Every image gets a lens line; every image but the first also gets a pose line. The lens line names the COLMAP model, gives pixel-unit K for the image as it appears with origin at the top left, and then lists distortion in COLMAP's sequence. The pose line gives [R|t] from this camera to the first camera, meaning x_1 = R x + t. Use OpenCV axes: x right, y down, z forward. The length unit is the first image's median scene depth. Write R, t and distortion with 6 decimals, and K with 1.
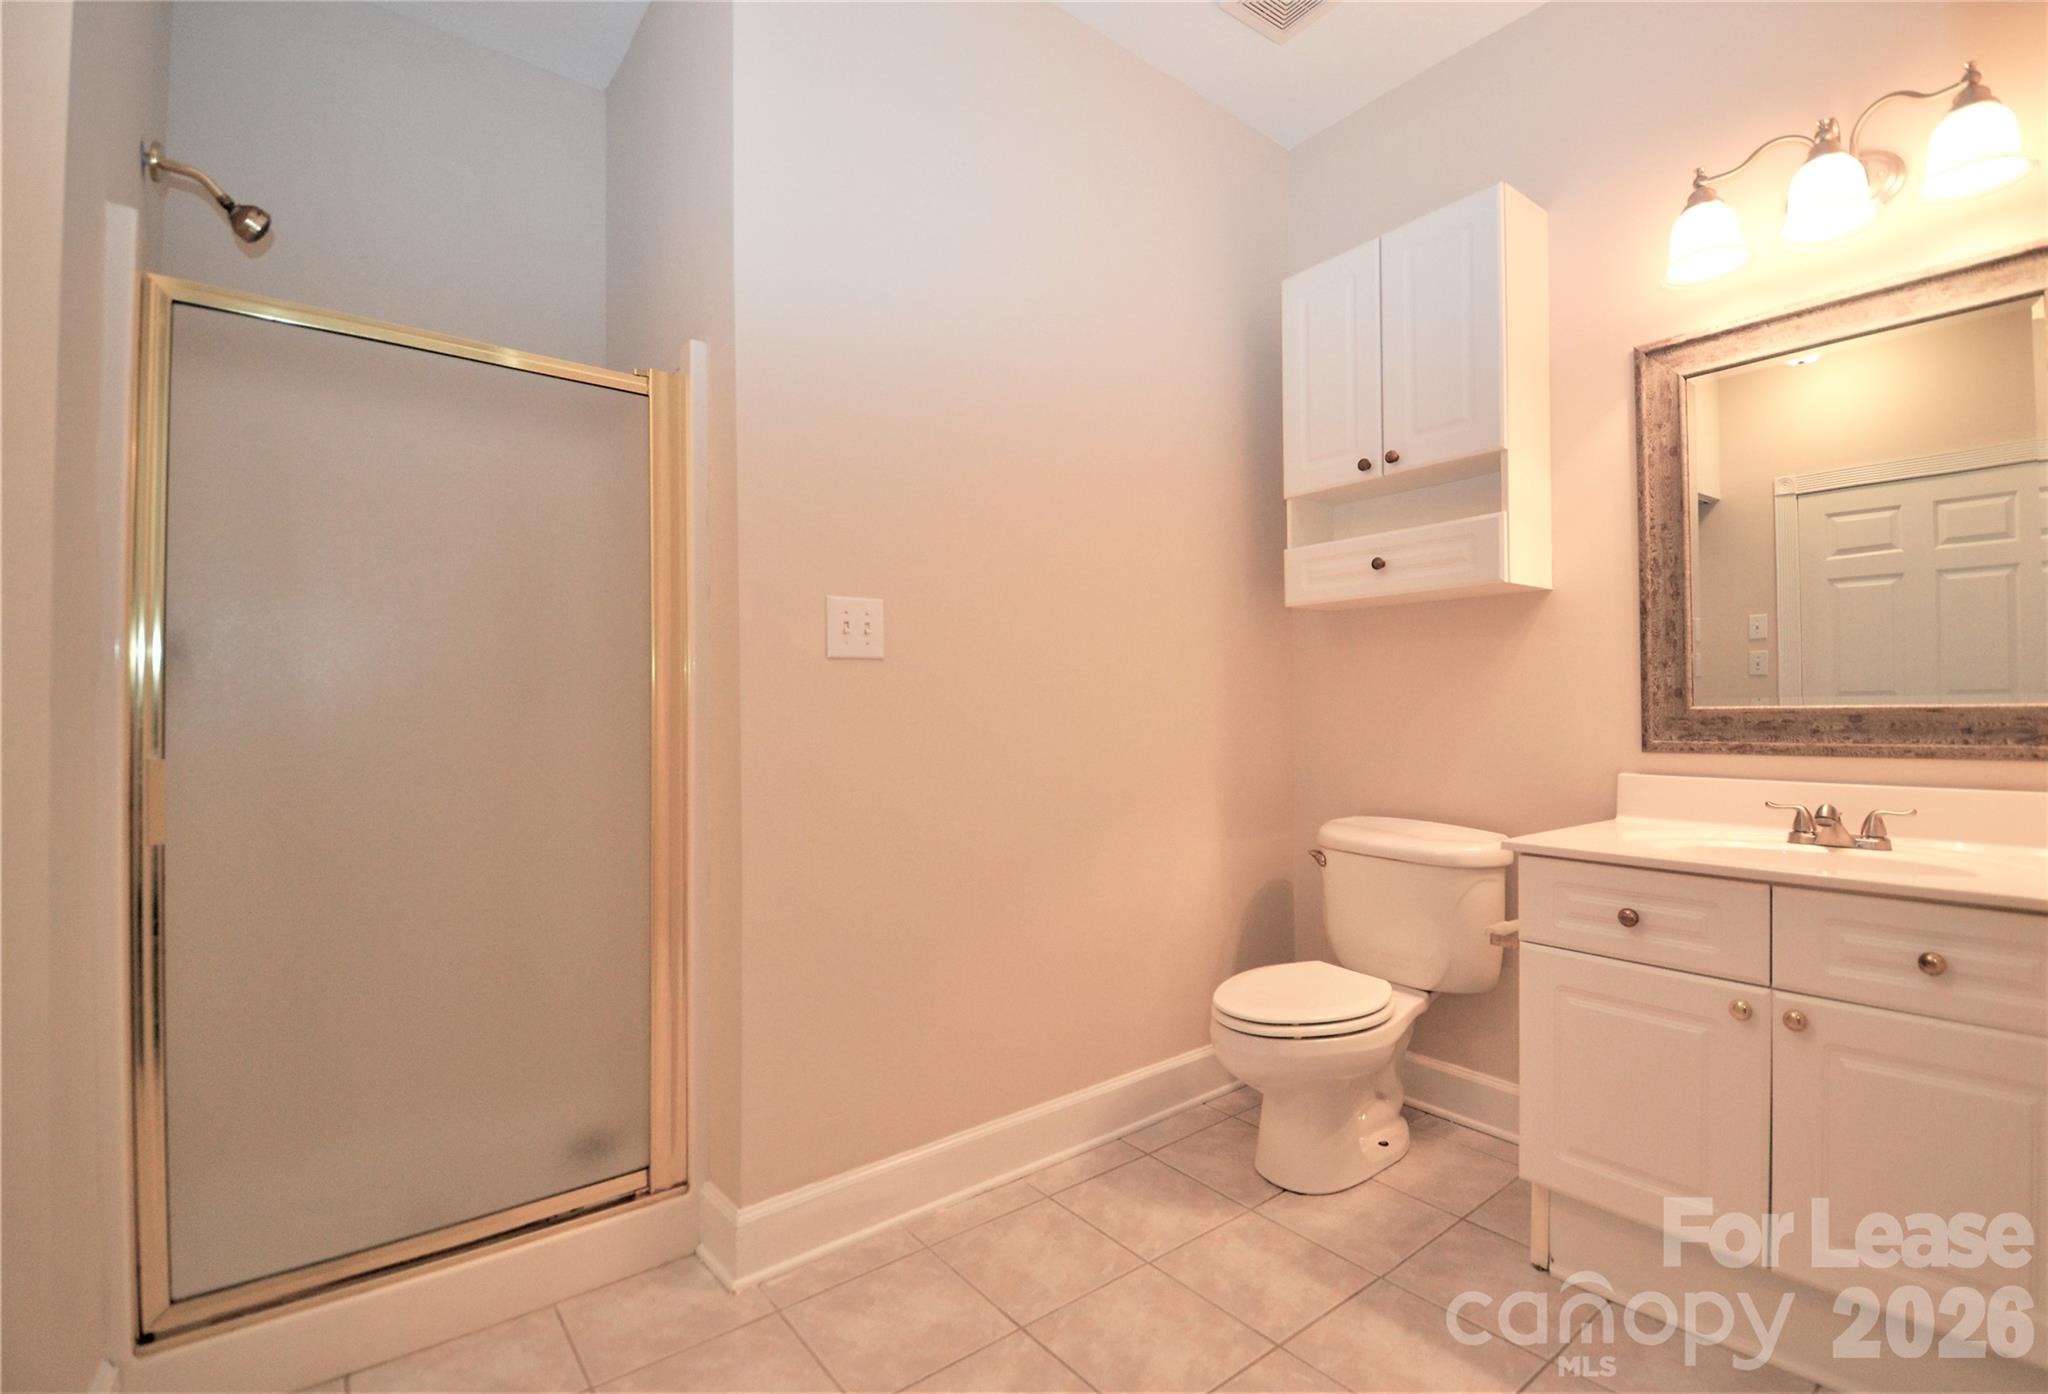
lens RADIAL K [[944.2, 0, 1024.0], [0, 944.2, 697.0], [0, 0, 1]] dist [0.025672, -0.028680]
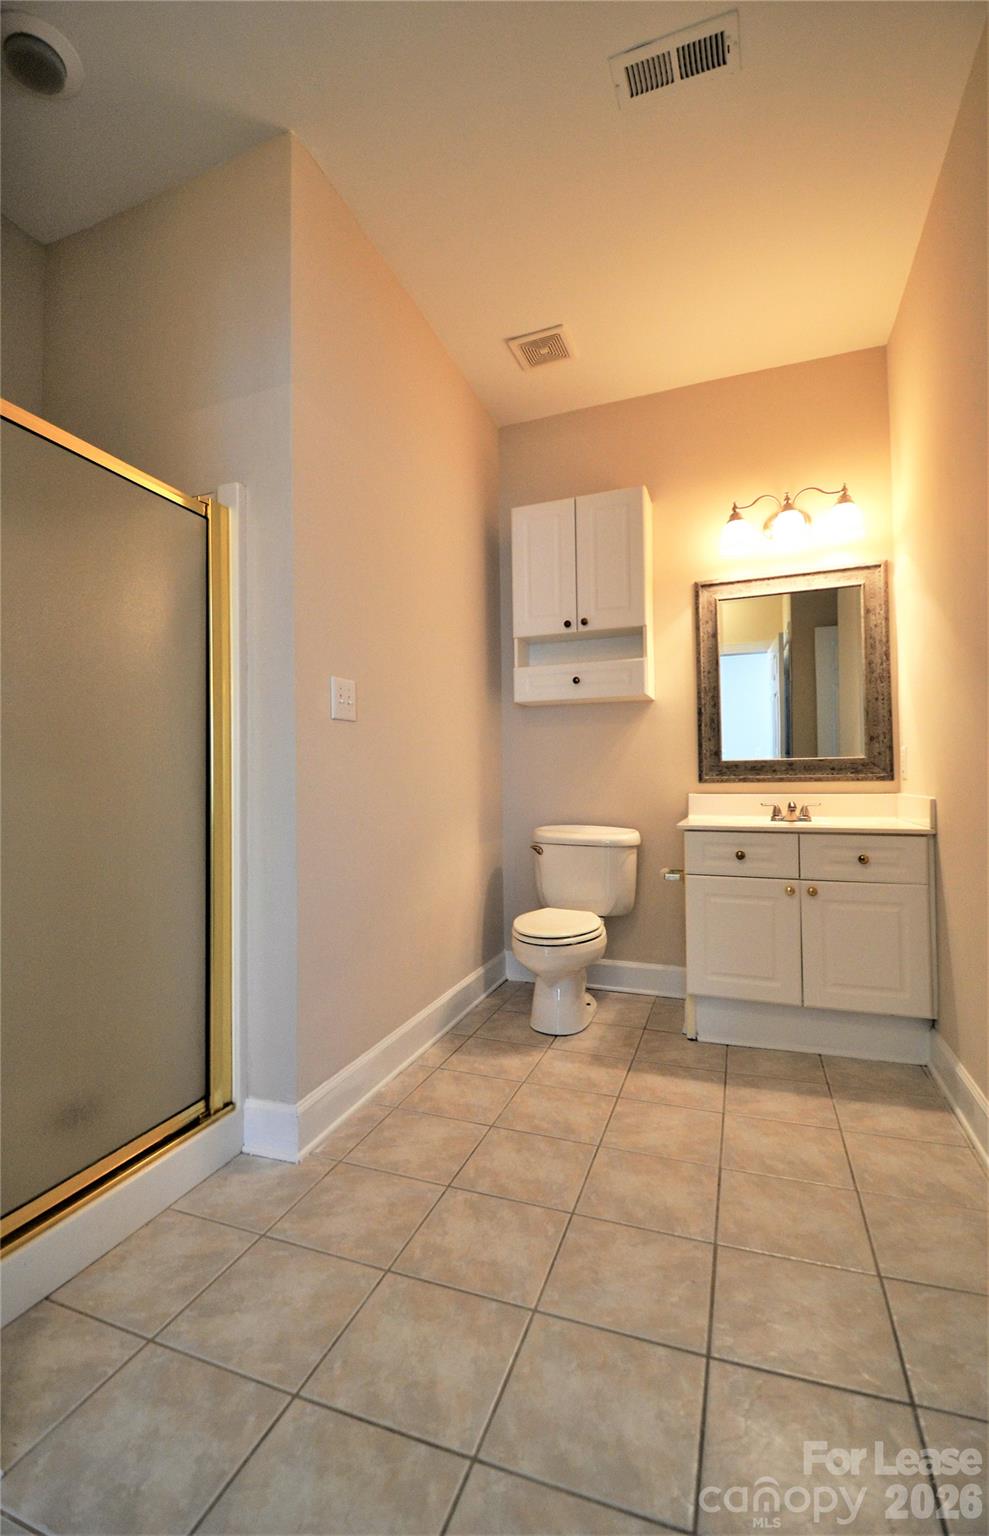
lens RADIAL K [[708.8, 0, 462.1], [0, 708.8, 763.3], [0, 0, 1]] dist [0.029739, -0.029745]
pose [[0.860774, 0.010380, 0.508881, -0.557388], [-0.001933, 0.999852, -0.017124, 0.043991], [-0.508983, 0.013756, 0.860667, -0.041472]]
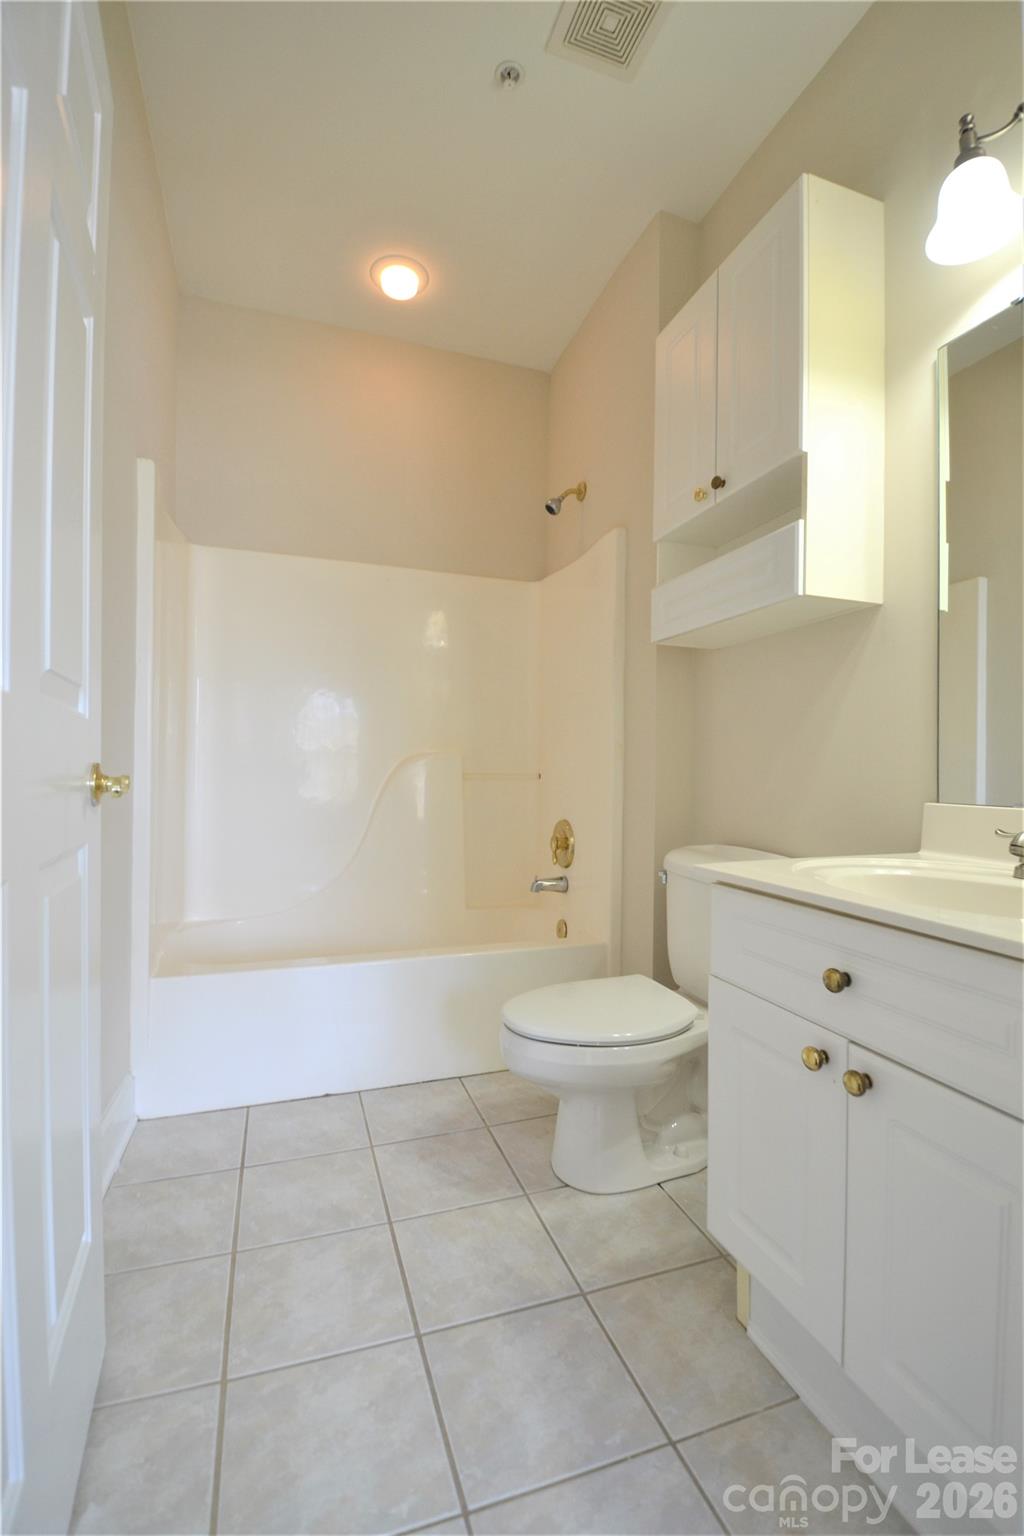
lens RADIAL K [[678.5, 0, 512.0], [0, 678.5, 768.0], [0, 0, 1]] dist [0.015889, -0.020487]
pose [[0.947376, 0.012132, -0.319893, 0.471874], [-0.008614, 0.999886, 0.012411, 0.046844], [0.320007, -0.009002, 0.947372, 0.274747]]
